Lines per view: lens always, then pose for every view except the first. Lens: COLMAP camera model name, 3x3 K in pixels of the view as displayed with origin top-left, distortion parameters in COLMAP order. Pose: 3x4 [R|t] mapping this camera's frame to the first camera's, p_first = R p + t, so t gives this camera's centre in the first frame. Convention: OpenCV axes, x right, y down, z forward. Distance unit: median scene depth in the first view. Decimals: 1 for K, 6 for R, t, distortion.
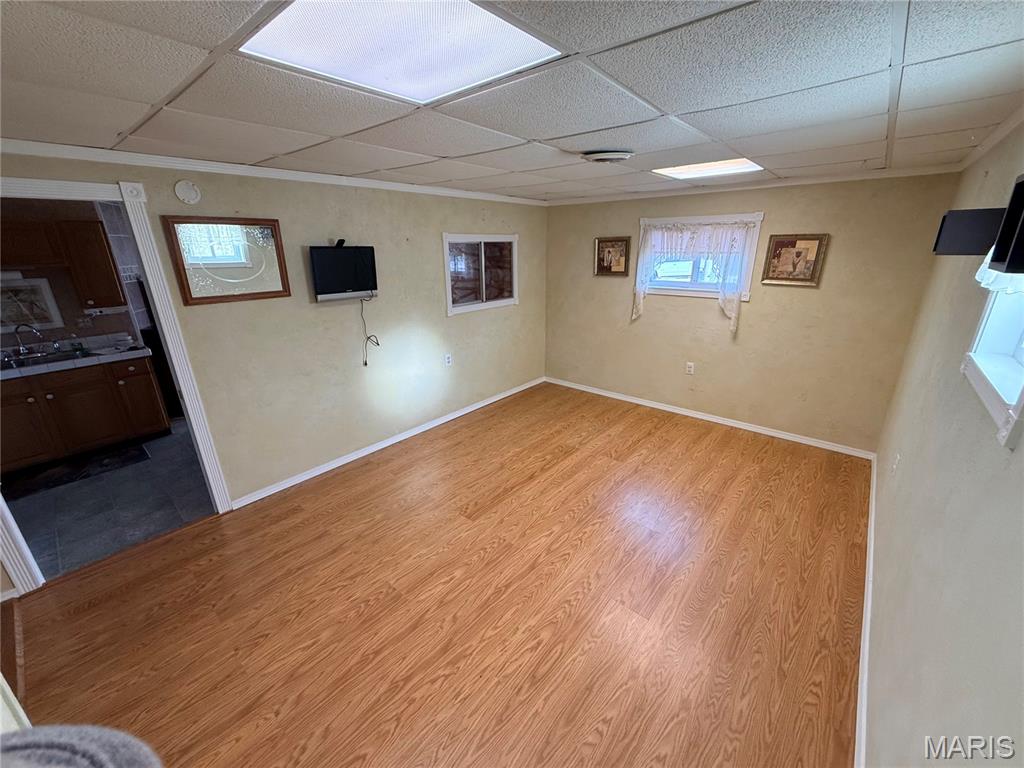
lens RADIAL K [[408.2, 0, 510.2], [0, 408.2, 382.8], [0, 0, 1]] dist [0.000363, 0.000411]
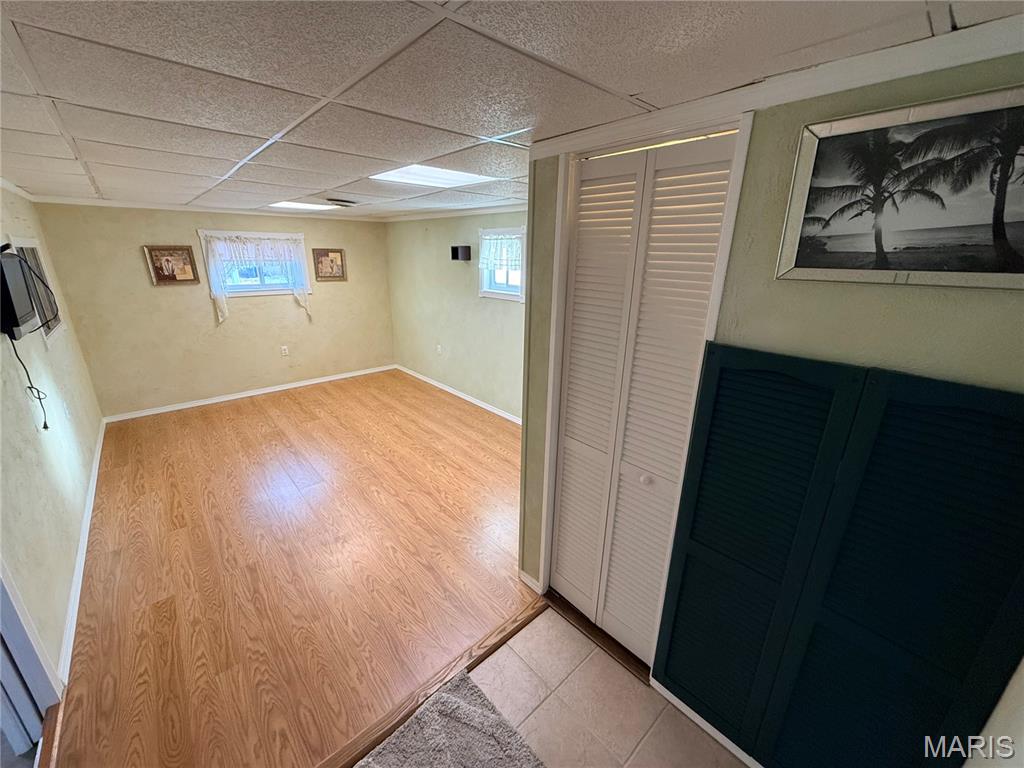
lens RADIAL K [[408.2, 0, 510.2], [0, 408.2, 382.8], [0, 0, 1]] dist [0.000363, 0.000411]
pose [[0.136324, -0.291747, 0.946731, -0.733695], [0.304627, 0.921695, 0.240167, -0.036690], [-0.942665, 0.255659, 0.214523, 0.092895]]
